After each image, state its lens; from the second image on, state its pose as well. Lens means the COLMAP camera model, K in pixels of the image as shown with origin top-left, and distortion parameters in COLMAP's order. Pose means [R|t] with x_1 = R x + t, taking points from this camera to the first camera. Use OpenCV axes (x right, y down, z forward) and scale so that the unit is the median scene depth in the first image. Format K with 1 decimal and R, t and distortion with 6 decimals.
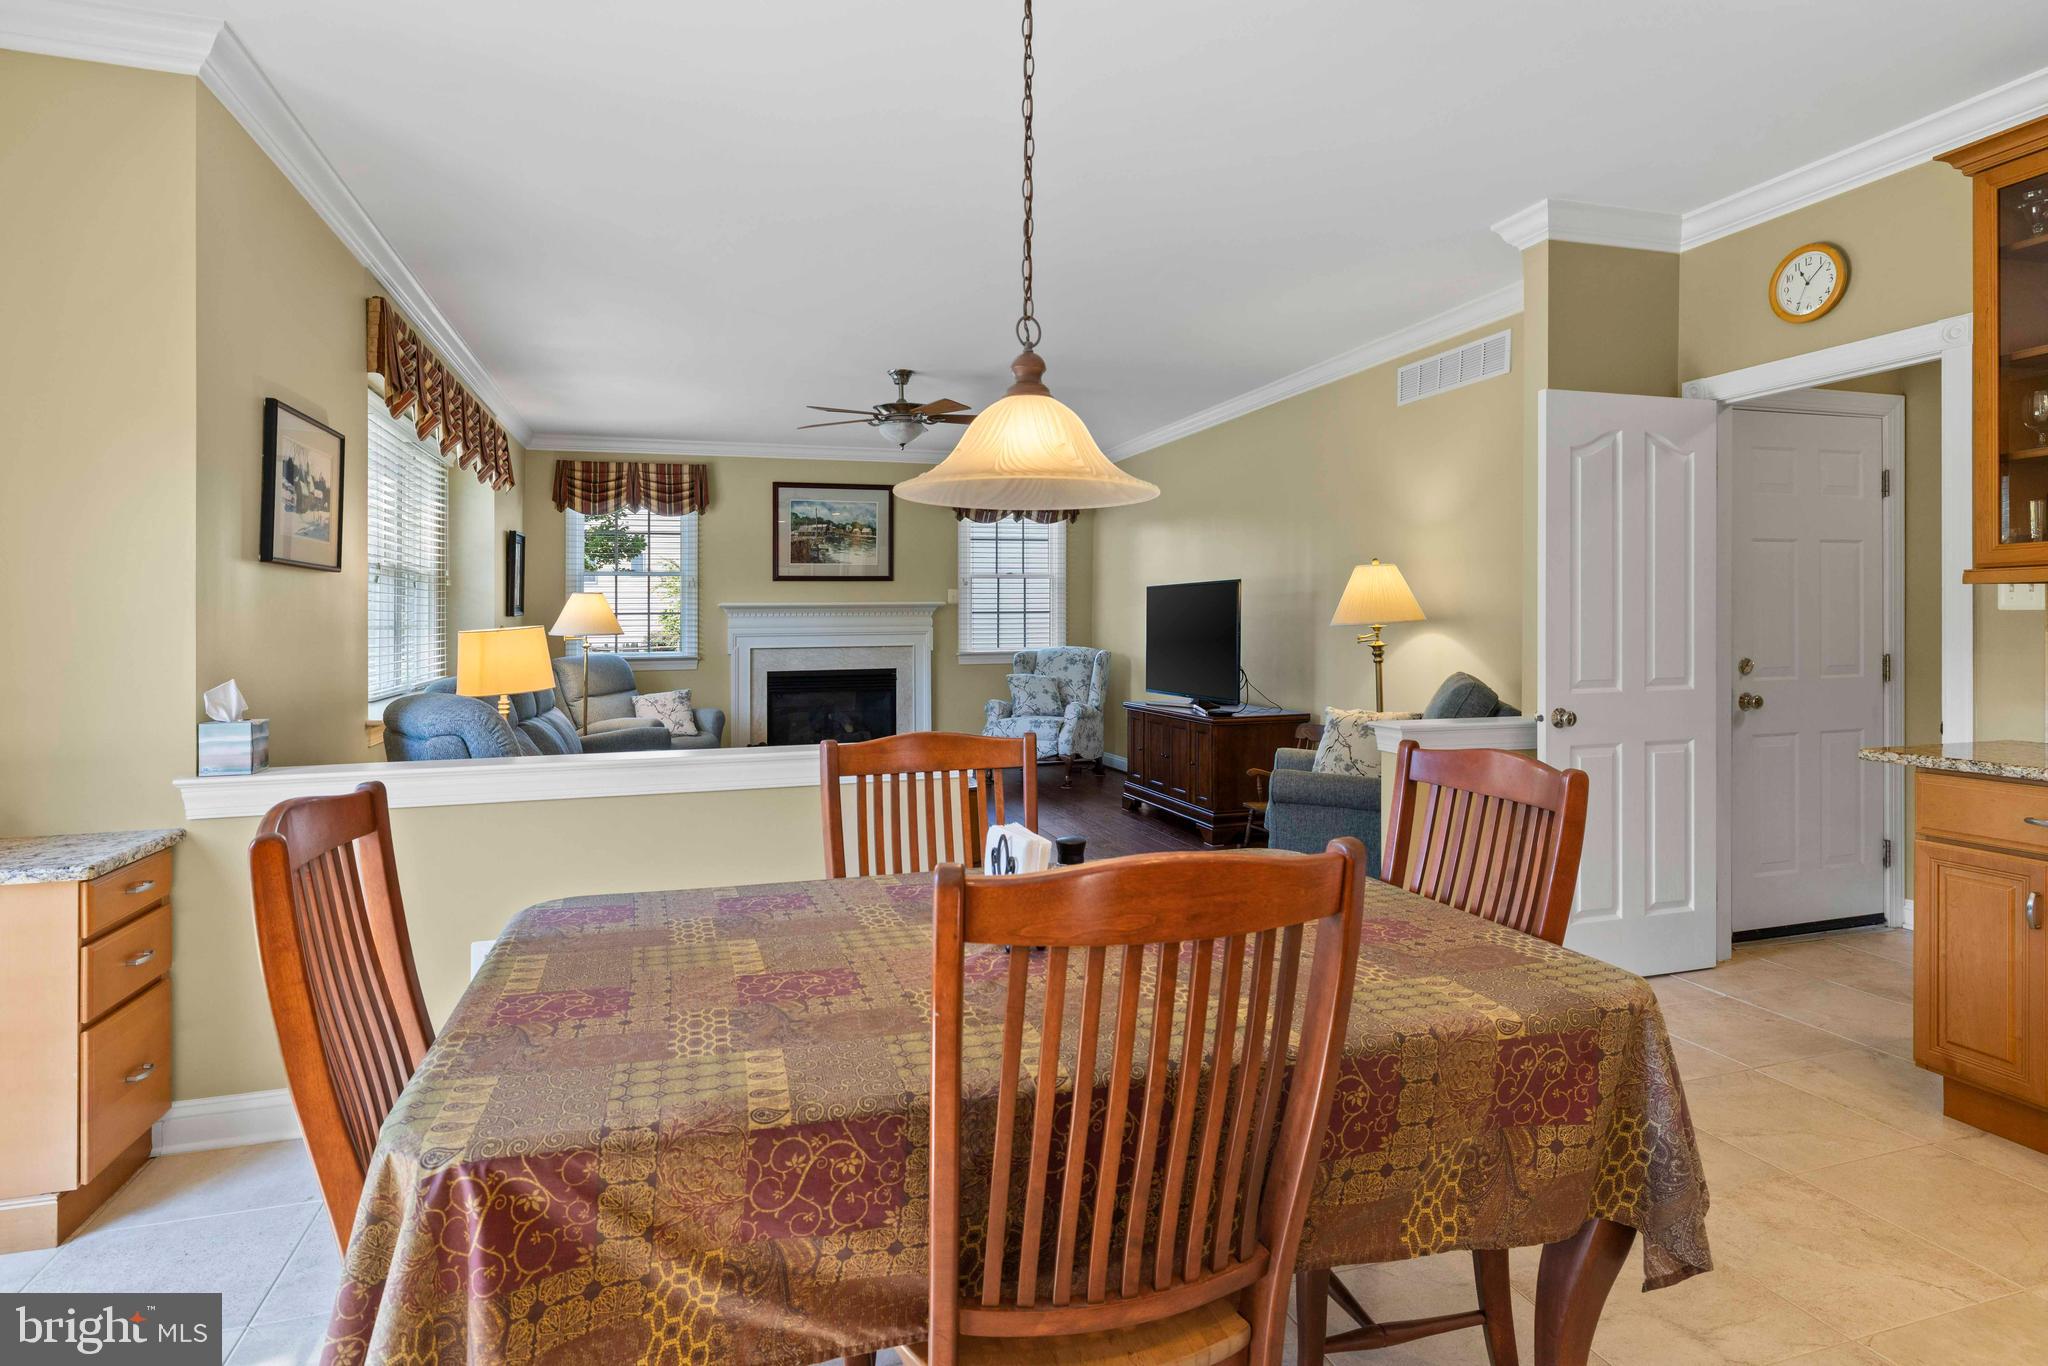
lens RADIAL K [[1086.0, 0, 1020.3], [0, 1086.0, 626.3], [0, 0, 1]] dist [0.000194, -0.000245]
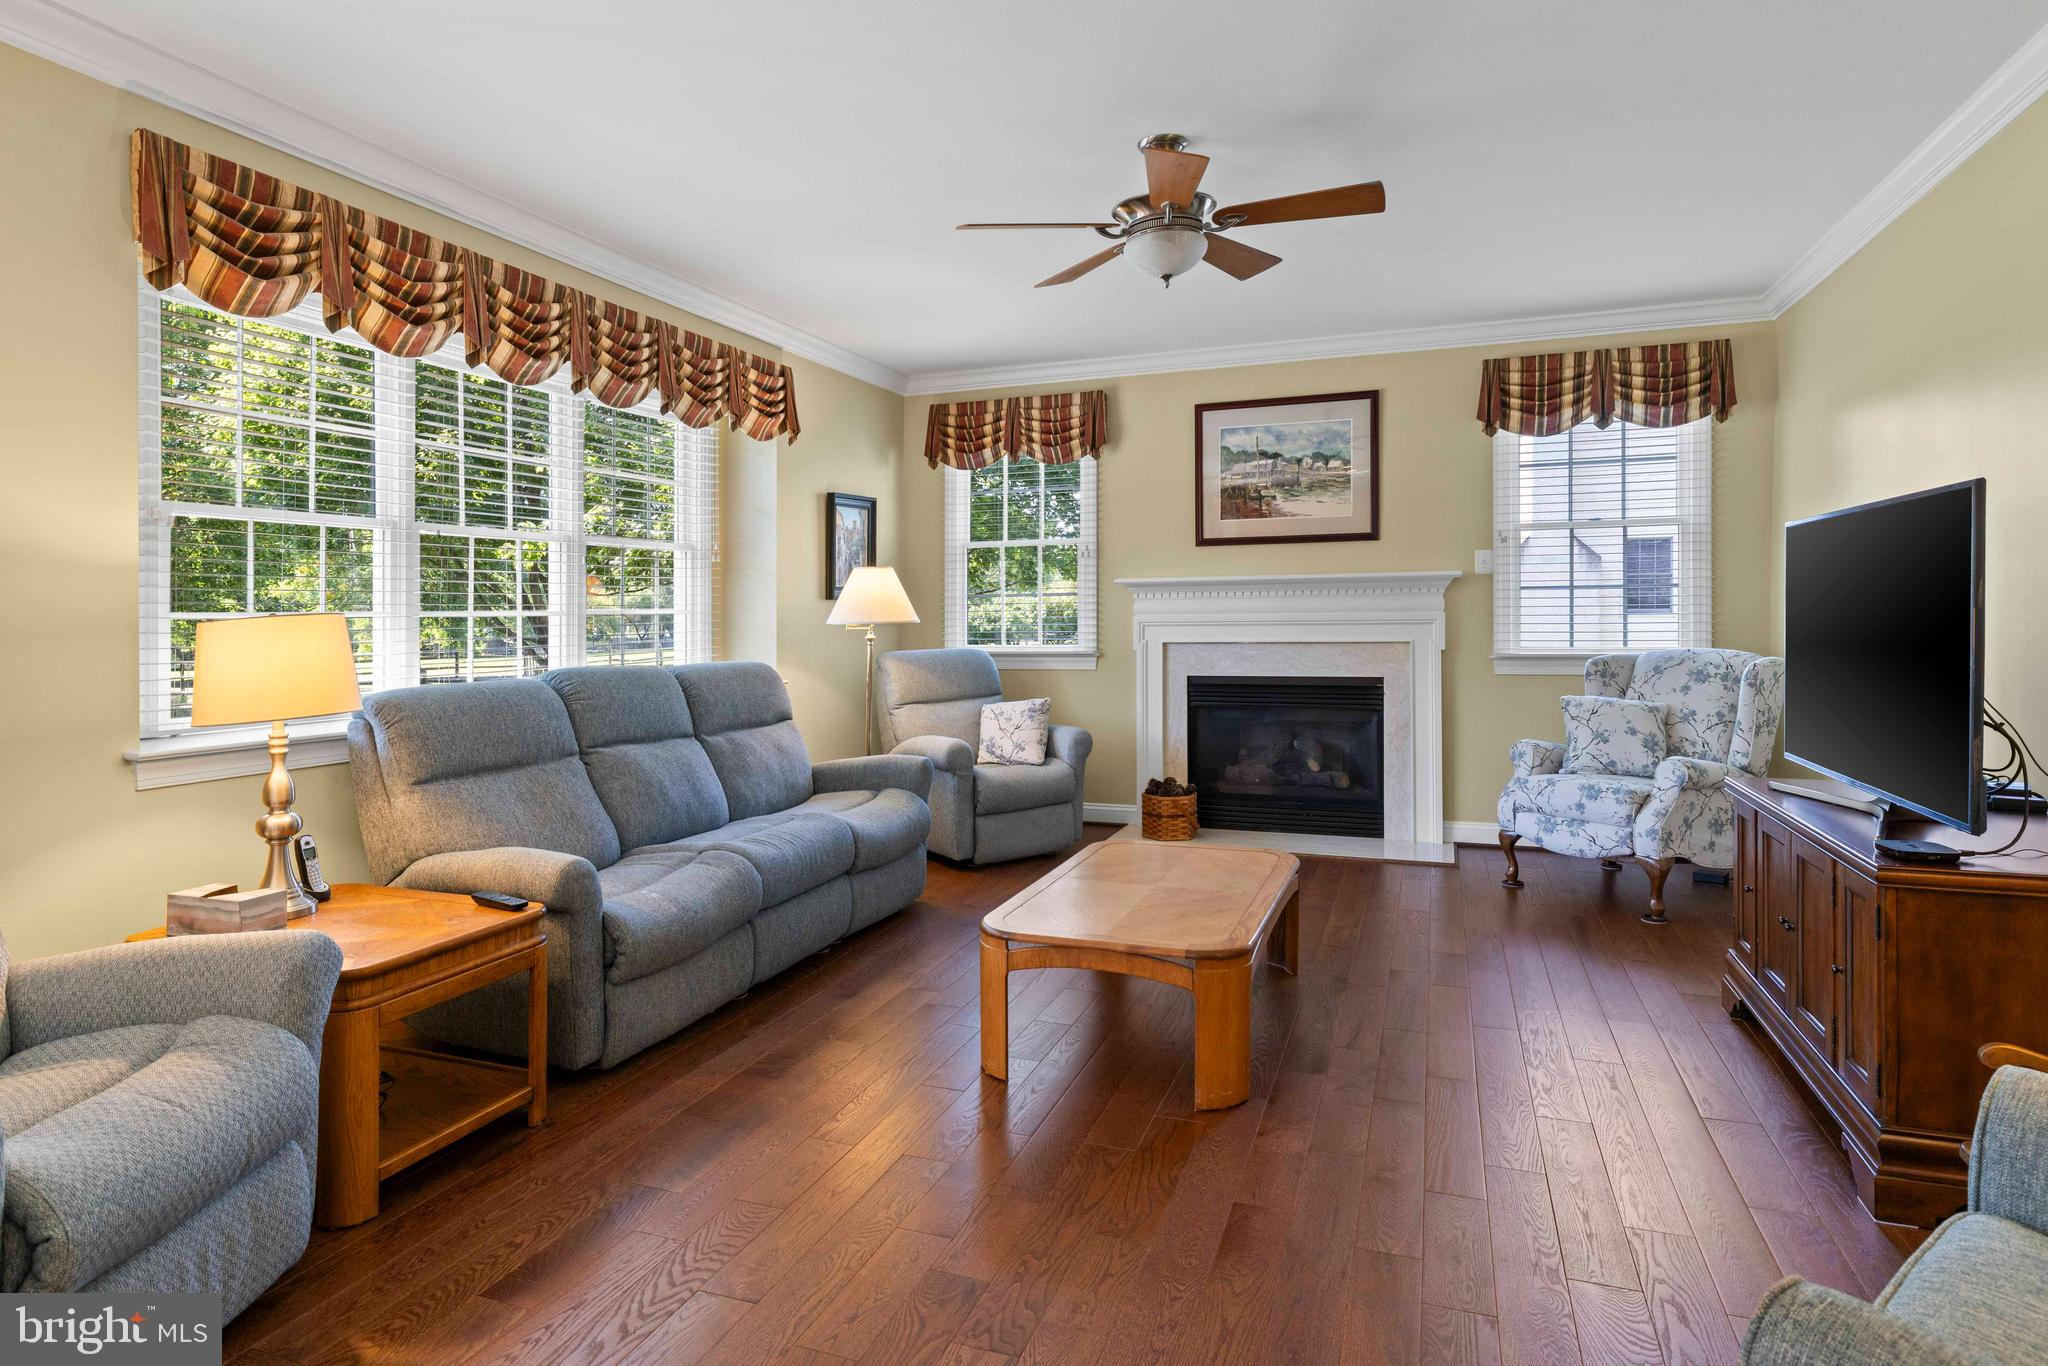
lens RADIAL K [[1117.3, 0, 1011.9], [0, 1117.3, 612.9], [0, 0, 1]] dist [0.002312, -0.000476]
pose [[0.785615, 0.000014, -0.618716, 0.128001], [0.001600, 0.999997, 0.002054, -0.000696], [0.618713, -0.002603, 0.785612, 0.373799]]
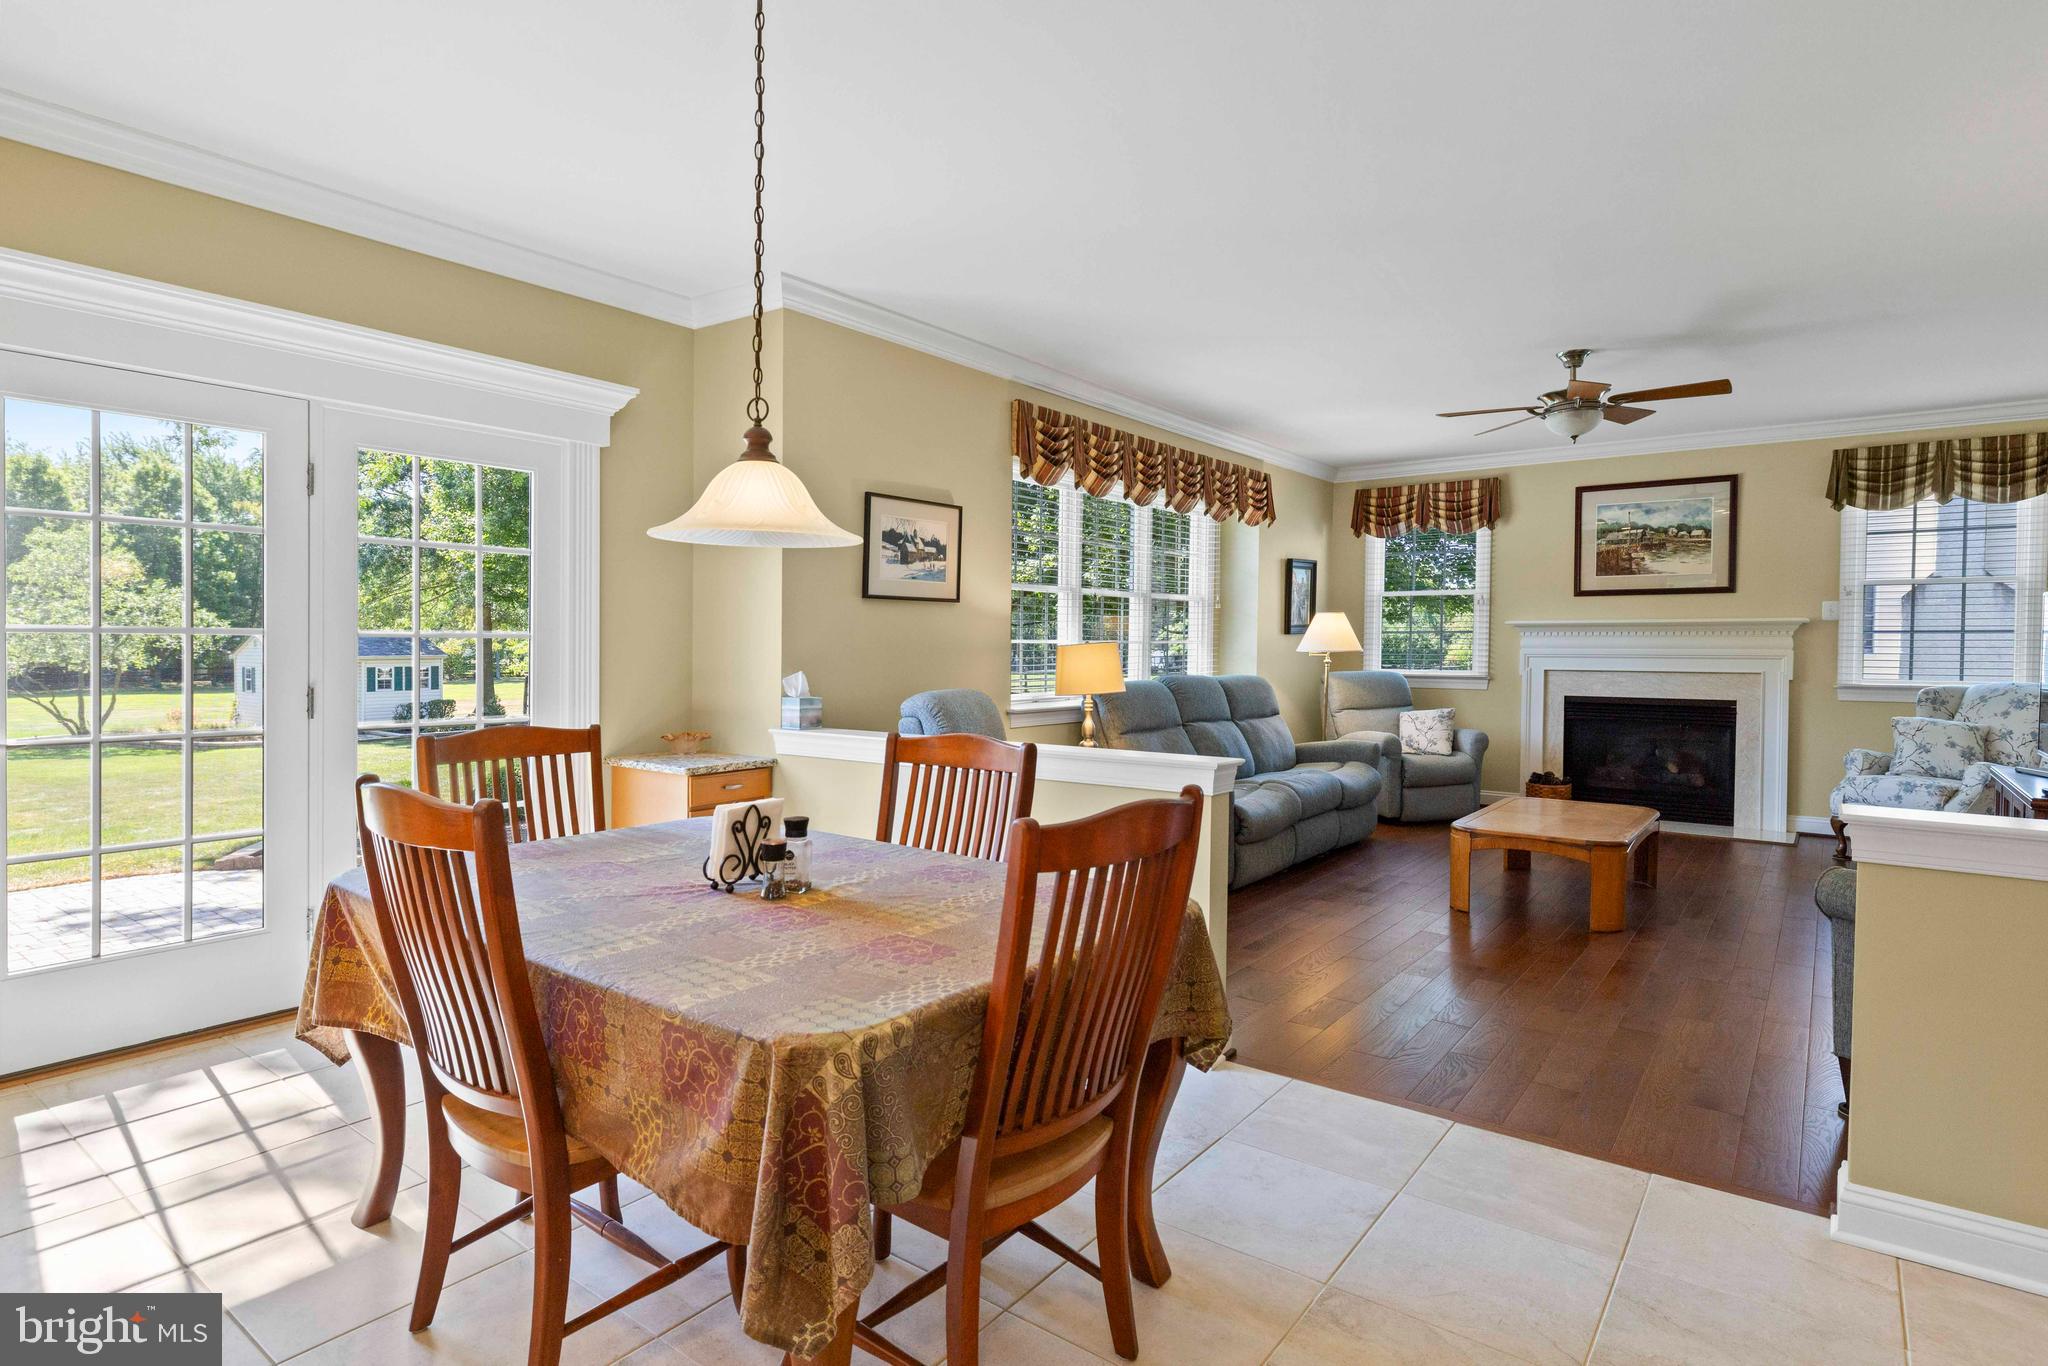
lens RADIAL K [[1068.8, 0, 1015.3], [0, 1068.8, 657.4], [0, 0, 1]] dist [0.000677, -0.000422]
pose [[0.574367, 0.021919, -0.818305, 0.244476], [-0.011865, 0.999759, 0.018451, -0.001858], [0.818512, -0.000889, 0.574488, 0.106870]]
